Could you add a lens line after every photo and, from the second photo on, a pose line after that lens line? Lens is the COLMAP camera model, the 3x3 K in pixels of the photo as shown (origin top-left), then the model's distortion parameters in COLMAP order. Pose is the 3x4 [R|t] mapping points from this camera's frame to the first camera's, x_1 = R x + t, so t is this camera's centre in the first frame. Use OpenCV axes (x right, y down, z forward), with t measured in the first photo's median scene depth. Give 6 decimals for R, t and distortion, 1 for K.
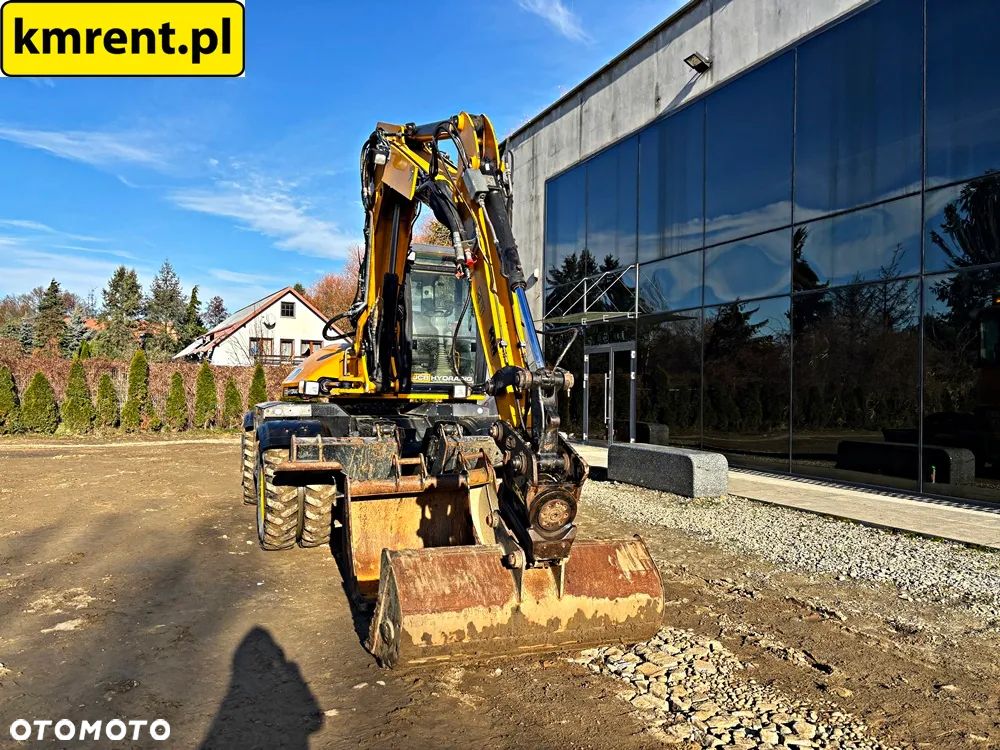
lens RADIAL K [[751.4, 0, 497.2], [0, 751.4, 378.1], [0, 0, 1]] dist [0.045369, -0.043129]
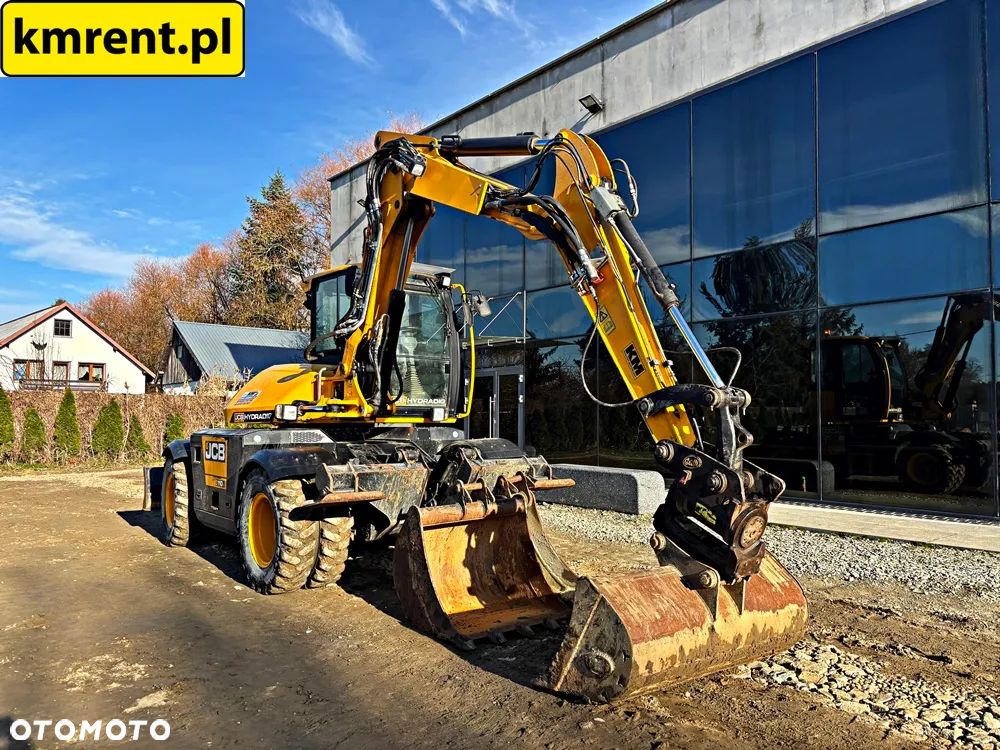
lens RADIAL K [[751.4, 0, 499.0], [0, 751.4, 378.8], [0, 0, 1]] dist [0.045369, -0.043129]
pose [[0.959747, 0.003719, 0.280840, -0.281292], [0.005550, 0.999466, -0.032201, 0.003886], [-0.280810, 0.032464, 0.959214, 0.060112]]
